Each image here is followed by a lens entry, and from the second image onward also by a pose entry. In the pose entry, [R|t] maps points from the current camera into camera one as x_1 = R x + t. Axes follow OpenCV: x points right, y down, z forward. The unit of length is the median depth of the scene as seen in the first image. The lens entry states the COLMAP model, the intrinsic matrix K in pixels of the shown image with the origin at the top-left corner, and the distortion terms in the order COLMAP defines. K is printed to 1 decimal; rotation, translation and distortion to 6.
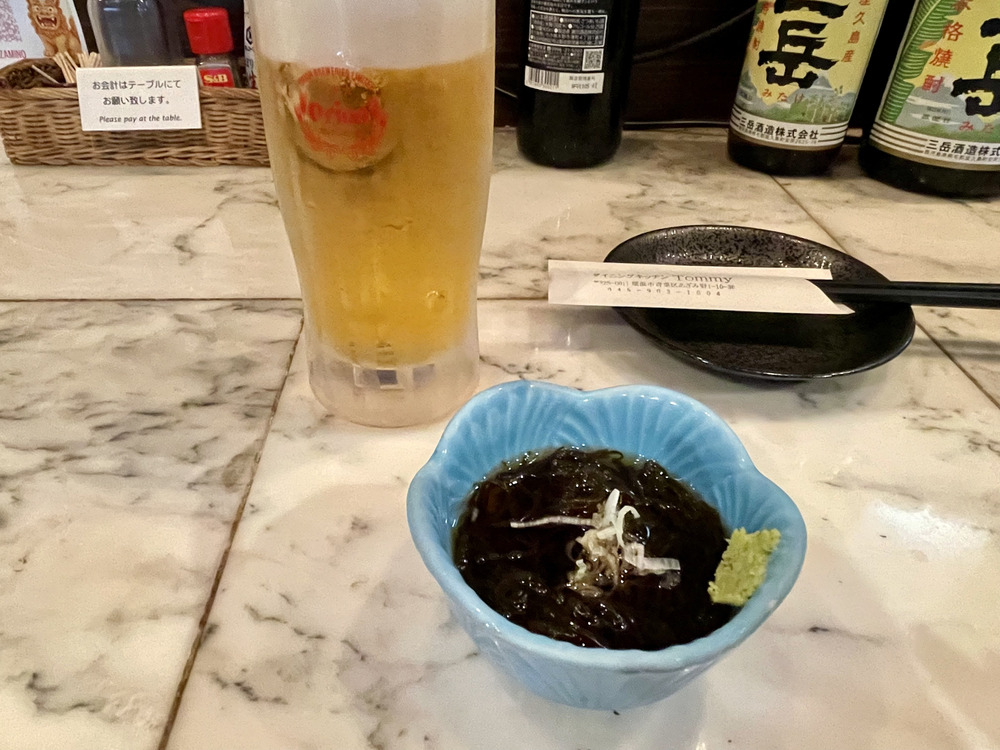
lens RADIAL K [[714.6, 0, 500.0], [0, 714.6, 375.0], [0, 0, 1]] dist [0.001747, -0.005866]
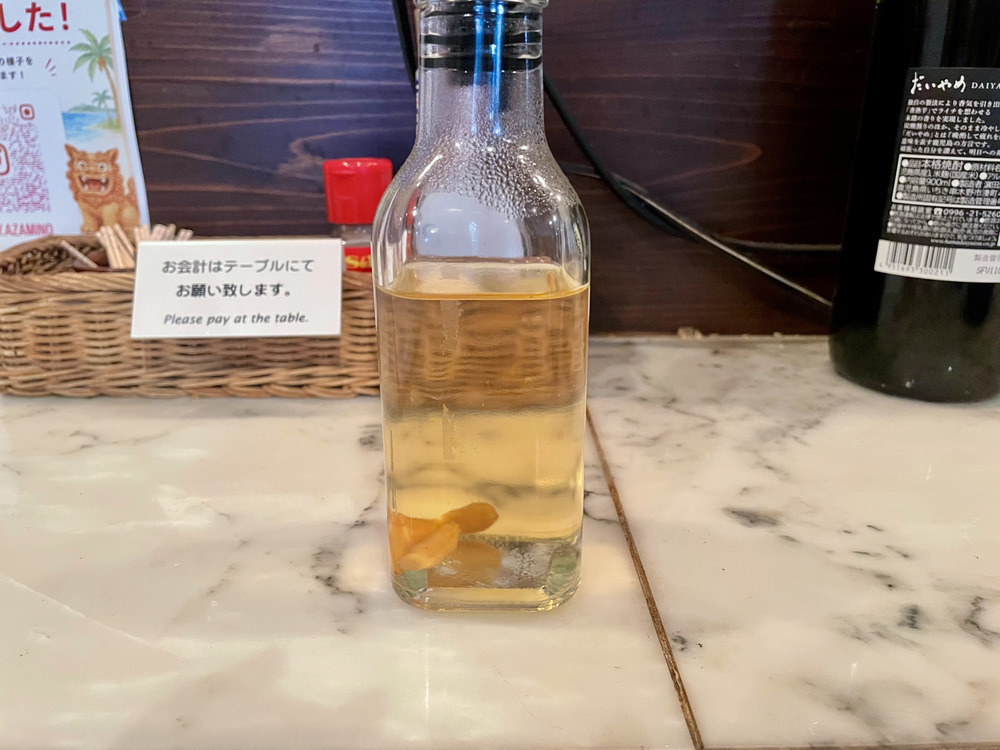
lens RADIAL K [[730.5, 0, 500.0], [0, 730.5, 375.0], [0, 0, 1]] dist [0.067114, -0.100623]
pose [[0.999970, -0.000698, 0.007754, -0.282327], [0.002814, 0.961006, -0.276513, -0.145112], [-0.007259, 0.276527, 0.960979, 0.416614]]
